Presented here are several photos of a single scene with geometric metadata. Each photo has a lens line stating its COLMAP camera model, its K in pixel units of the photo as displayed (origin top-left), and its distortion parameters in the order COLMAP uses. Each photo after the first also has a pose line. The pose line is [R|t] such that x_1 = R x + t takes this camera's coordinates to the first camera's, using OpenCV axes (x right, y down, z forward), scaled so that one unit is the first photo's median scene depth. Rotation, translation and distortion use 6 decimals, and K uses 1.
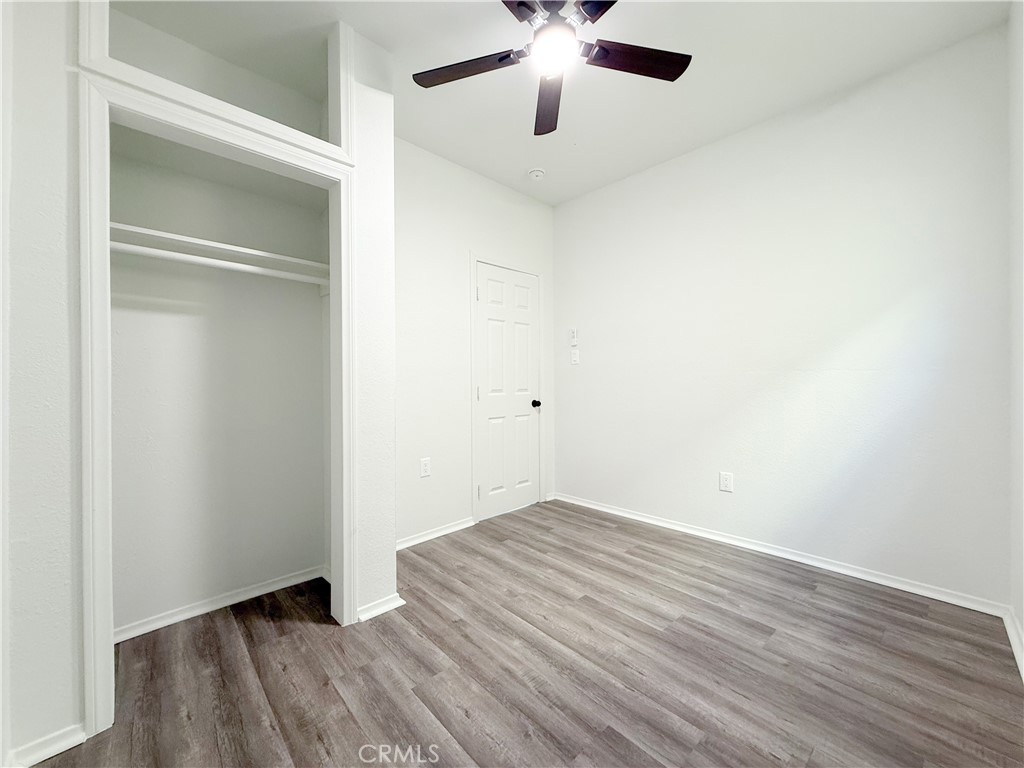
lens RADIAL K [[409.7, 0, 503.4], [0, 409.7, 384.0], [0, 0, 1]] dist [-0.001756, 0.000413]
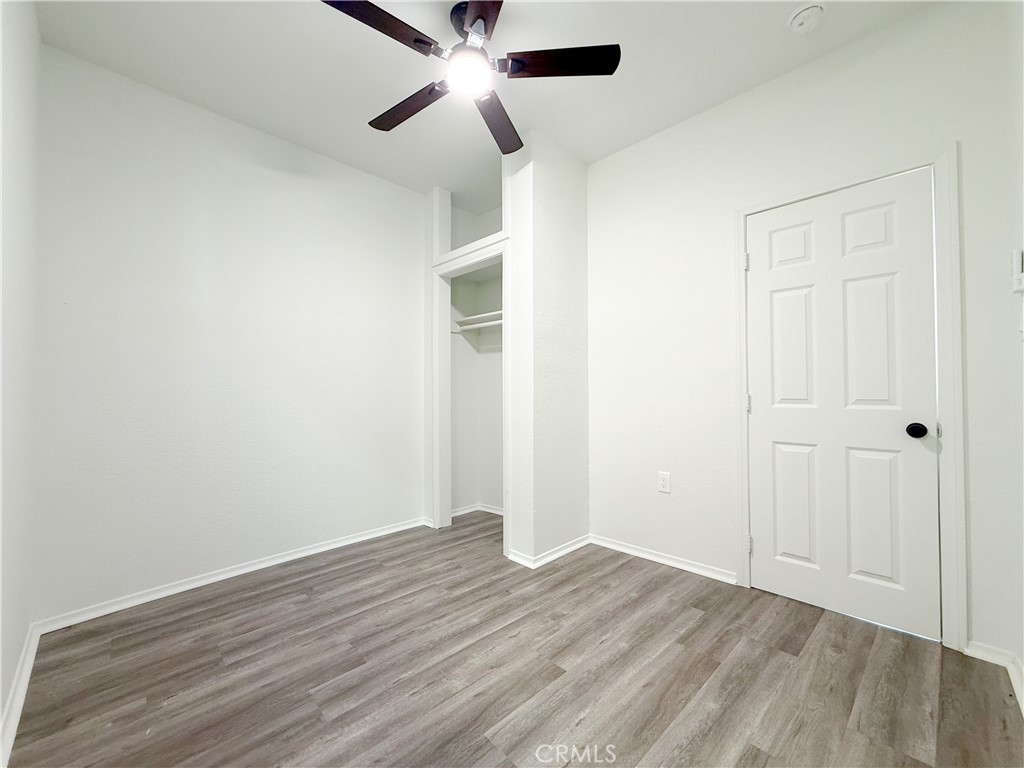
lens RADIAL K [[409.7, 0, 516.9], [0, 409.7, 384.8], [0, 0, 1]] dist [-0.001756, 0.000413]
pose [[0.025894, -0.005702, -0.999648, 0.960856], [0.001537, 0.999983, -0.005664, -0.007423], [0.999664, -0.001390, 0.025903, 0.897112]]
